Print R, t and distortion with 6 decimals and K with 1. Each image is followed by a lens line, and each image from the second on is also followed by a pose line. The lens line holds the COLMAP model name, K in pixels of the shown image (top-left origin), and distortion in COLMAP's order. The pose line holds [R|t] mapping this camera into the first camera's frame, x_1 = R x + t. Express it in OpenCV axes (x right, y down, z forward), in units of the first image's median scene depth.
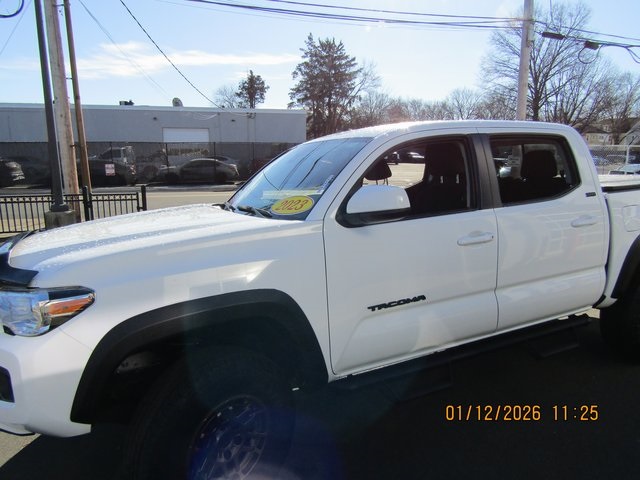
lens RADIAL K [[458.5, 0, 319.8], [0, 458.5, 243.9], [0, 0, 1]] dist [-0.024474, 0.027833]
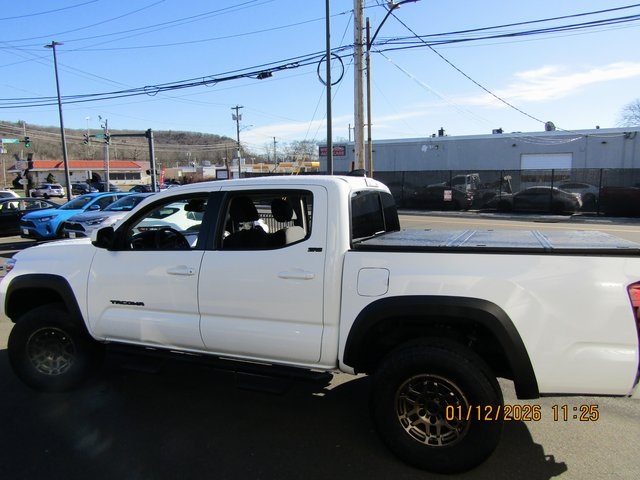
lens RADIAL K [[458.5, 0, 319.8], [0, 458.5, 243.9], [0, 0, 1]] dist [-0.024474, 0.027833]
pose [[0.683010, 0.101637, -0.723303, 0.132460], [-0.138716, 0.990298, 0.008166, -0.013064], [0.717115, 0.094757, 0.690483, 0.030949]]
